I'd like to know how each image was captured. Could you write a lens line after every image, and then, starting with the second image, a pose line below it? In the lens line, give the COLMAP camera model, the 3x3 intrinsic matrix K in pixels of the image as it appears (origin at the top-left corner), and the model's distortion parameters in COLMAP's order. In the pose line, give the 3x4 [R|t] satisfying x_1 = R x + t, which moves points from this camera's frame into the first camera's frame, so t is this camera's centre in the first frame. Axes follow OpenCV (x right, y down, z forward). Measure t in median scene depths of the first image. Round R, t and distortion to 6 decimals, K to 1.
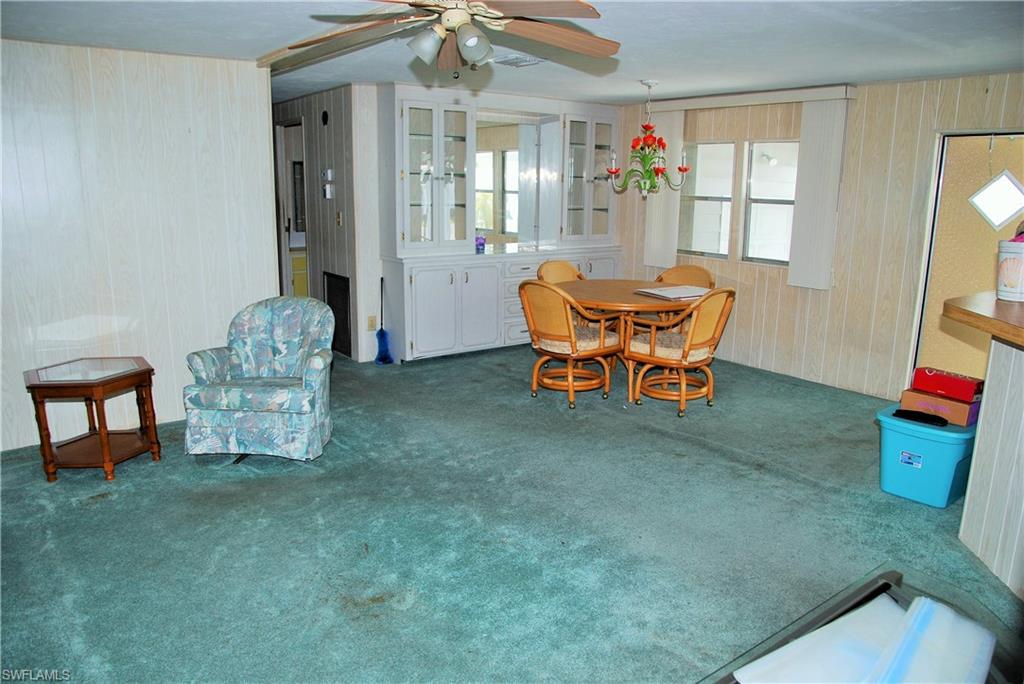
lens RADIAL K [[736.5, 0, 520.3], [0, 736.5, 361.7], [0, 0, 1]] dist [-0.088731, 0.044601]
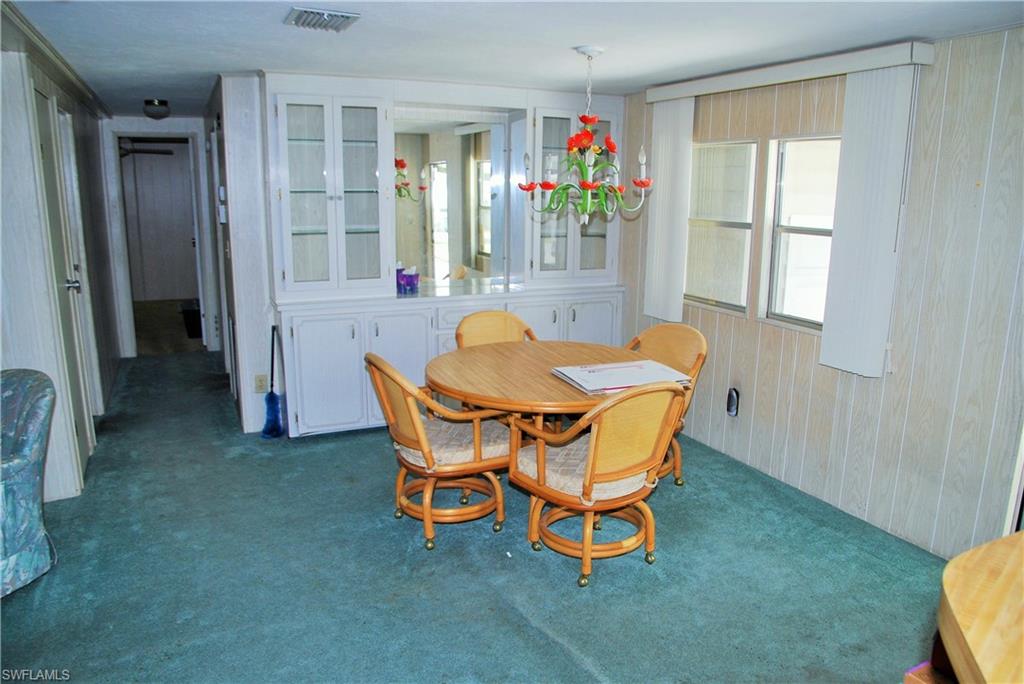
lens RADIAL K [[736.5, 0, 515.8], [0, 736.5, 367.9], [0, 0, 1]] dist [-0.088731, 0.044601]
pose [[0.977785, 0.046682, -0.204344, 0.314919], [-0.047278, 0.998880, 0.001963, -0.119807], [0.204207, 0.007742, 0.978897, 0.426809]]
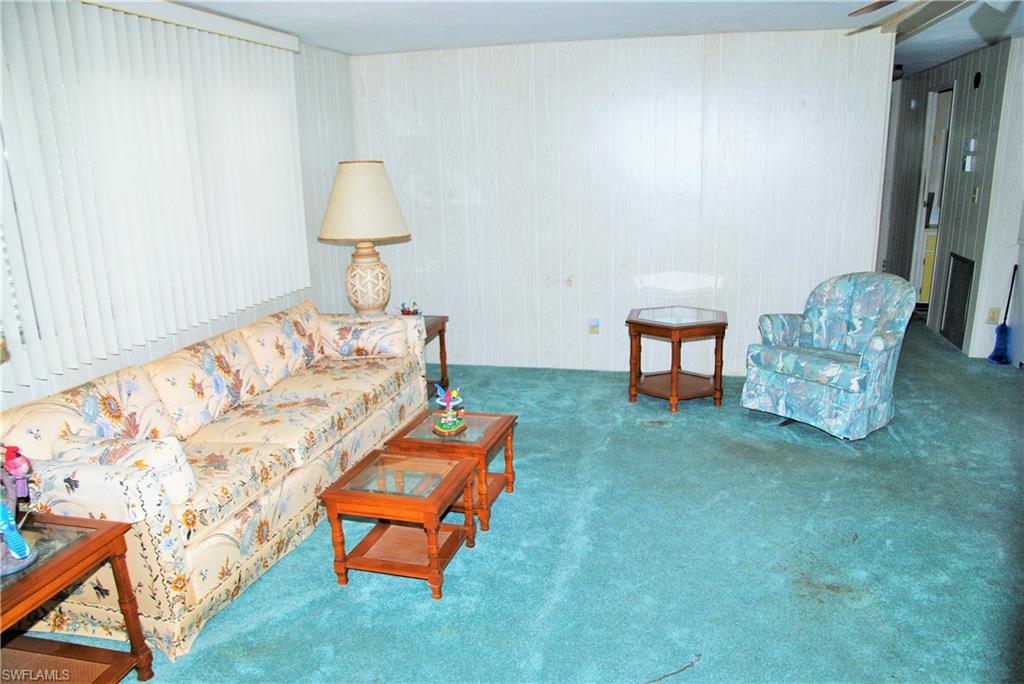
lens RADIAL K [[736.5, 0, 530.6], [0, 736.5, 364.7], [0, 0, 1]] dist [-0.088731, 0.044601]
pose [[0.646018, 0.185321, -0.740484, 0.120600], [-0.155016, 0.981718, 0.110454, -0.004855], [0.747416, 0.043431, 0.662935, 0.031578]]
